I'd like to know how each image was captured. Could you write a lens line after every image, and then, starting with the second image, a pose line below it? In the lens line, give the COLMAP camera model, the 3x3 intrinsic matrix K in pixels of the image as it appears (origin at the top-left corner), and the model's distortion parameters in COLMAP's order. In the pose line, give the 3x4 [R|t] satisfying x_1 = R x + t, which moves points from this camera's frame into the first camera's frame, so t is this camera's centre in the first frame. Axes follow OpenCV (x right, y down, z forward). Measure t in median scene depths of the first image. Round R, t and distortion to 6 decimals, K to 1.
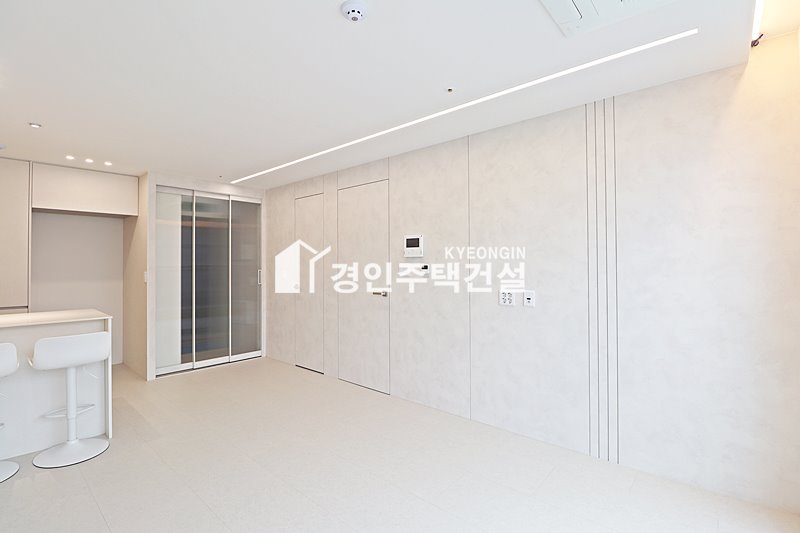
lens RADIAL K [[368.6, 0, 399.6], [0, 368.6, 262.7], [0, 0, 1]] dist [-0.007352, -0.009406]
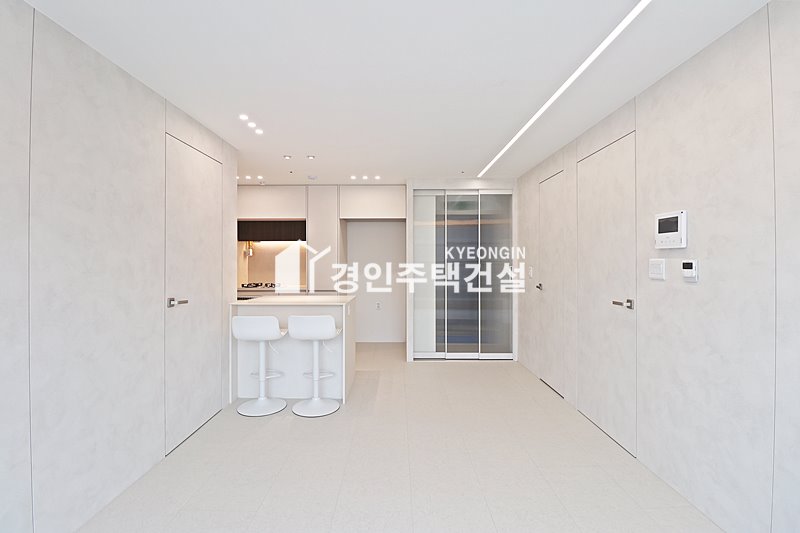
lens RADIAL K [[368.6, 0, 399.8], [0, 368.6, 263.0], [0, 0, 1]] dist [-0.007352, -0.009406]
pose [[0.658545, 0.006650, -0.752512, 0.161774], [0.002789, 0.999933, 0.011277, 0.000143], [0.752536, -0.009525, 0.658482, 0.220886]]
